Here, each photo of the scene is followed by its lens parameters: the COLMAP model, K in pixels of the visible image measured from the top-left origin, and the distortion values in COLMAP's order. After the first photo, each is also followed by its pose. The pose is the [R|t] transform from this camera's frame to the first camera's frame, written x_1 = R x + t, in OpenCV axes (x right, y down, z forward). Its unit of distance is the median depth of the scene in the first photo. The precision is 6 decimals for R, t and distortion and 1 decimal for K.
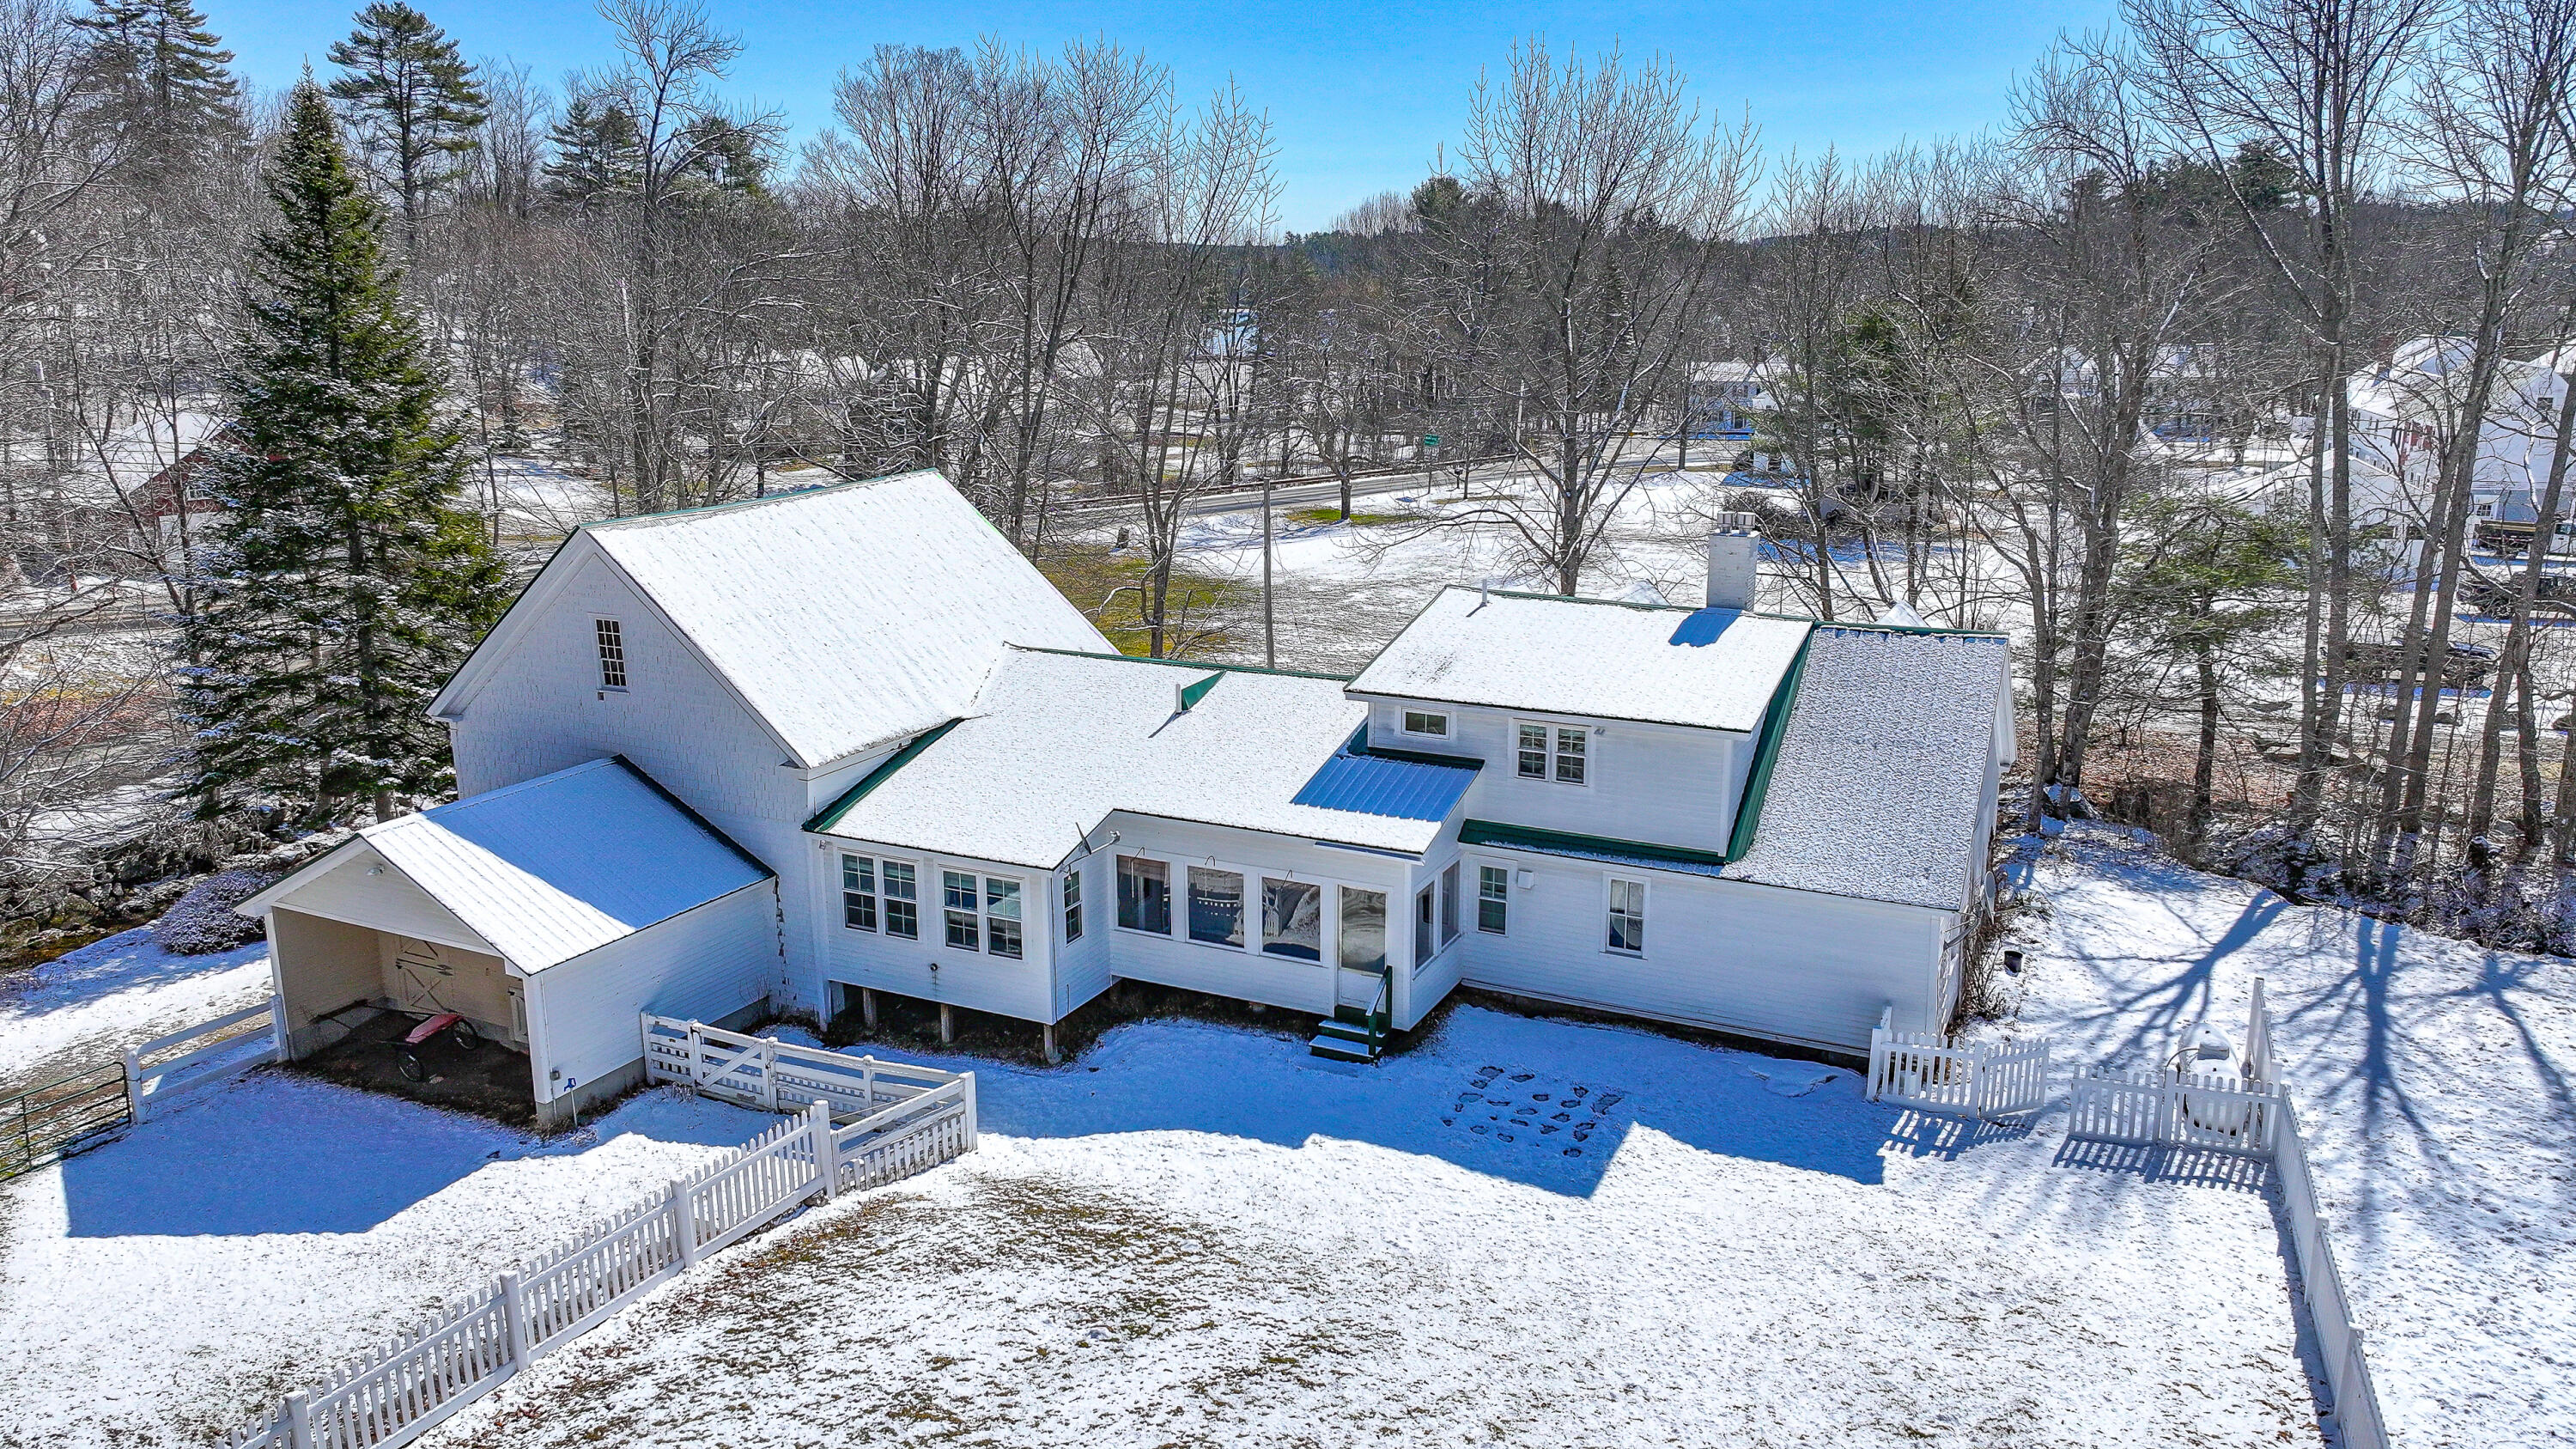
lens RADIAL K [[1716.4, 0, 1296.3], [0, 1716.4, 726.1], [0, 0, 1]] dist [0.004596, 0.000996]
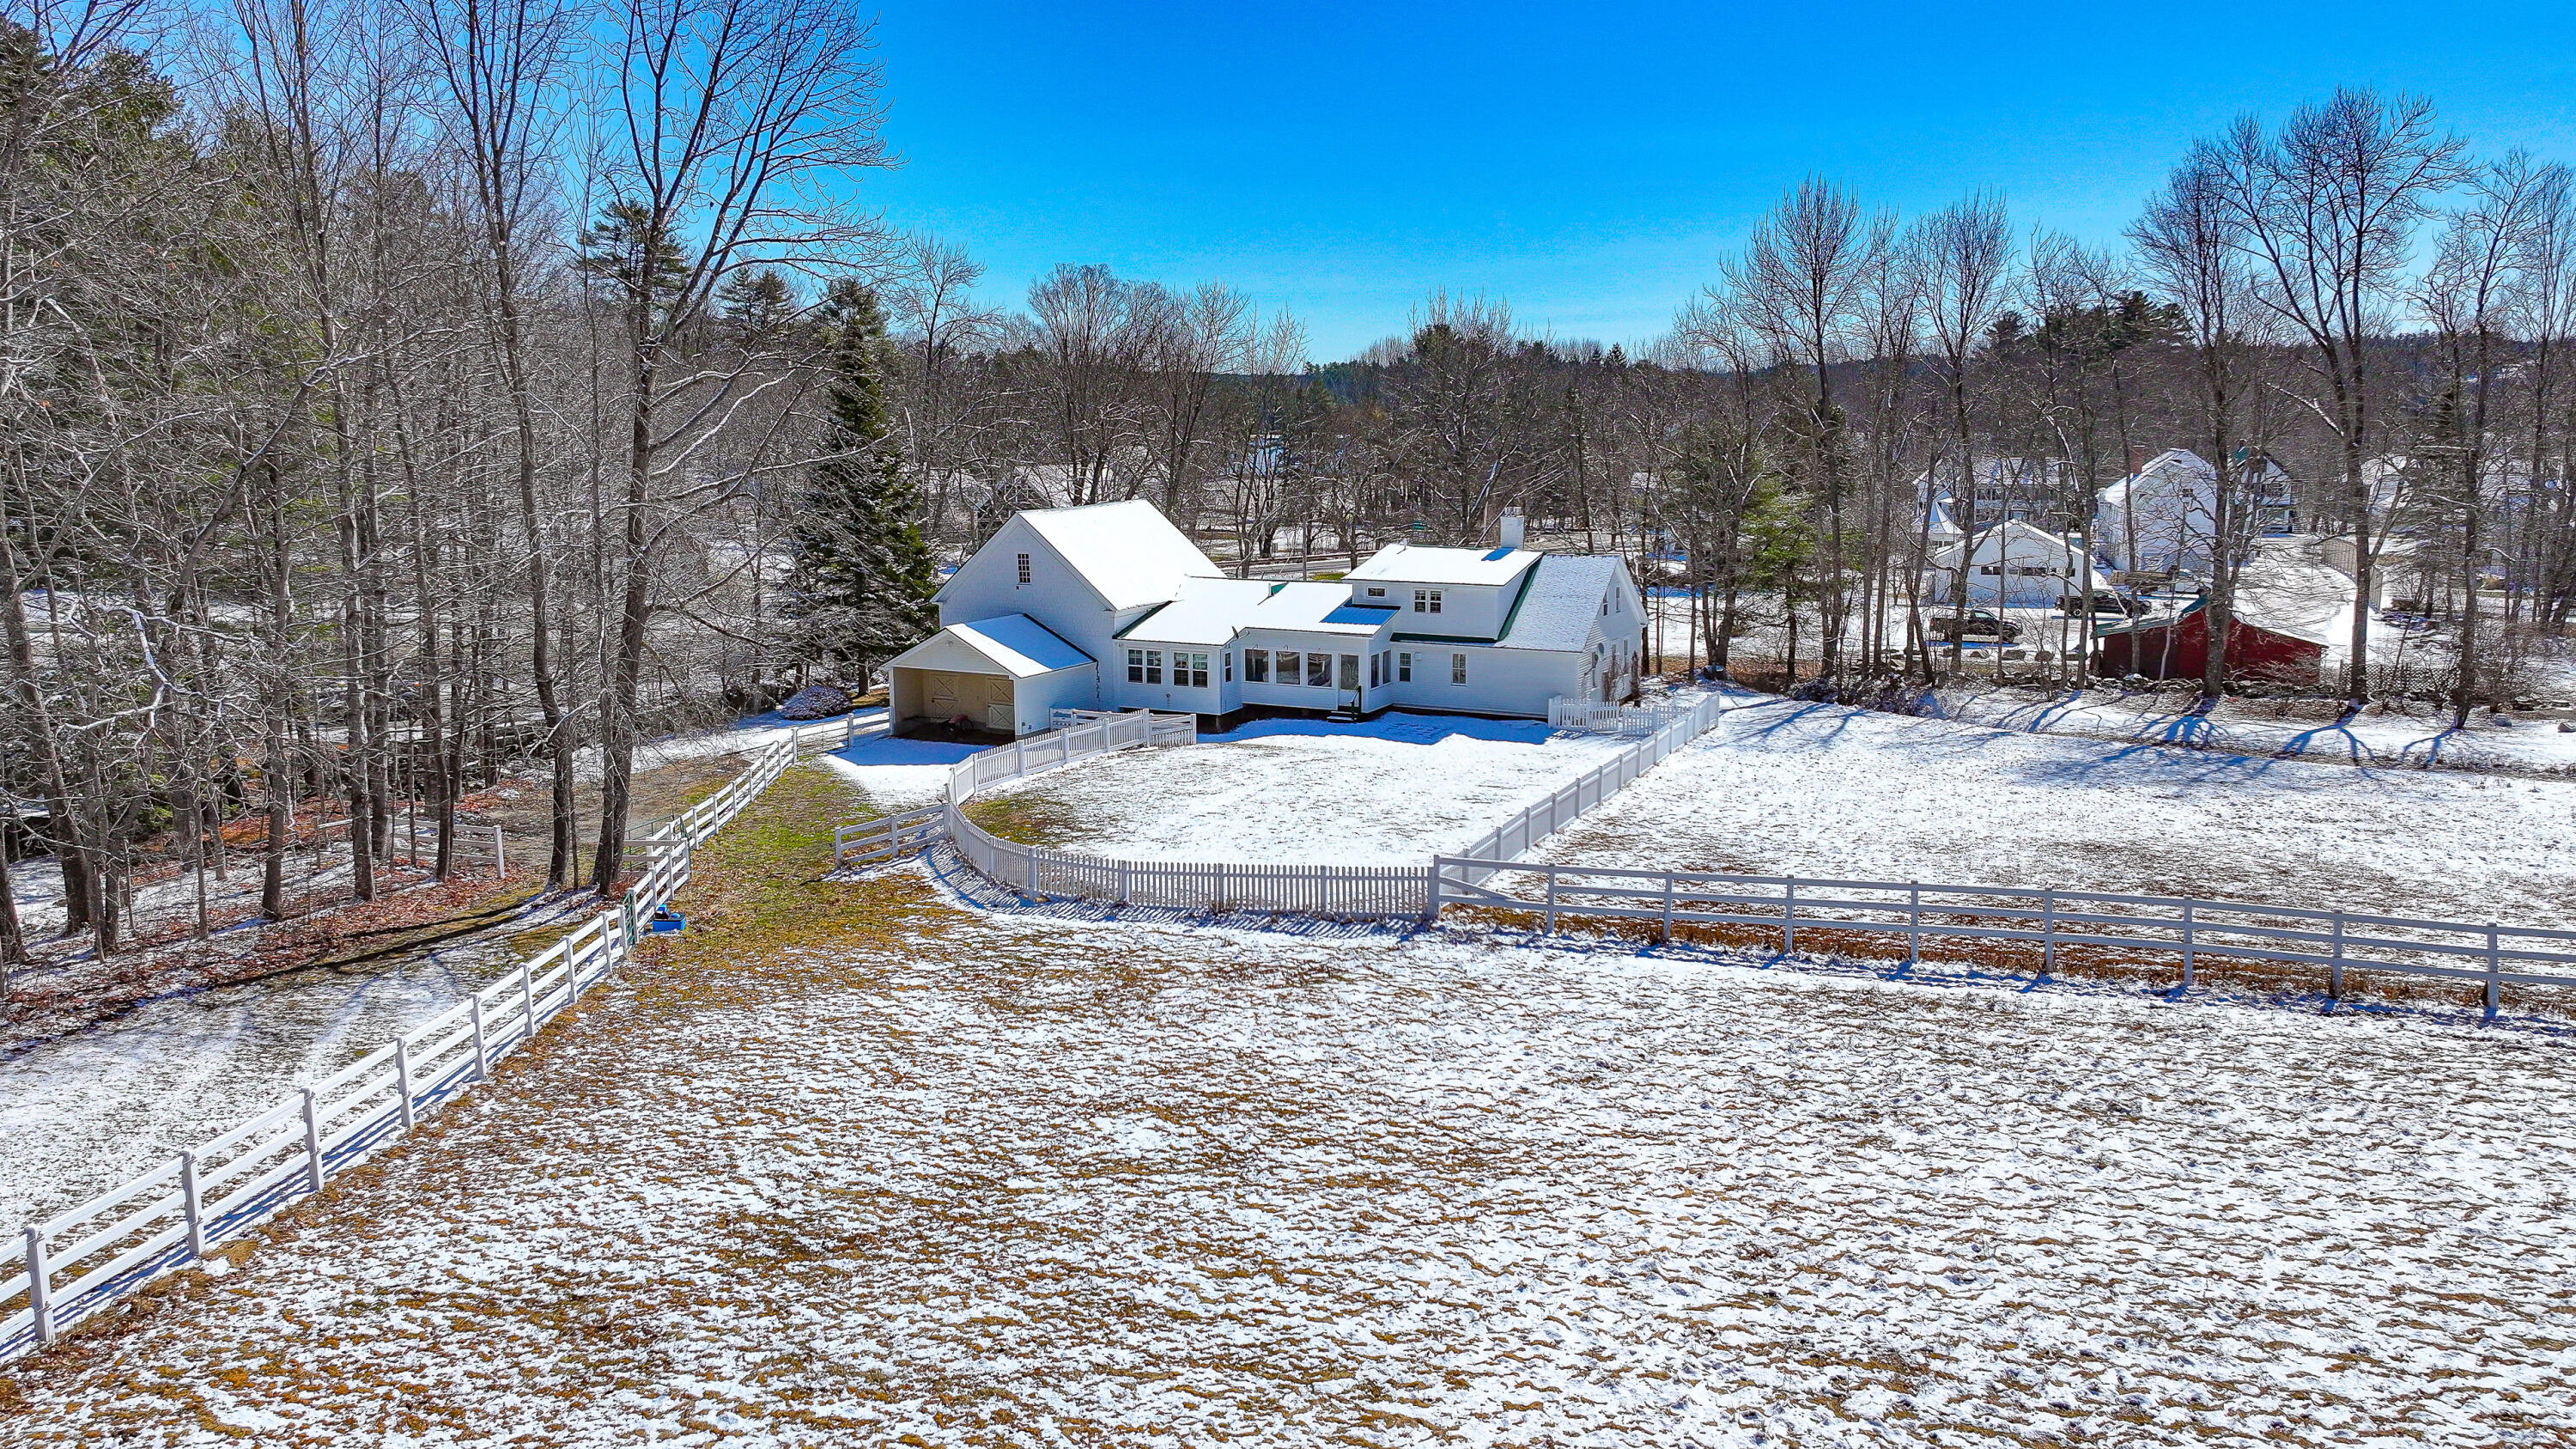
lens RADIAL K [[1716.4, 0, 1281.4], [0, 1716.4, 723.0], [0, 0, 1]] dist [0.004596, 0.000996]
pose [[0.999815, 0.002361, -0.019064, -0.010387], [-0.003721, 0.997422, -0.071664, 0.345887], [0.018846, 0.071721, 0.997247, -1.341976]]
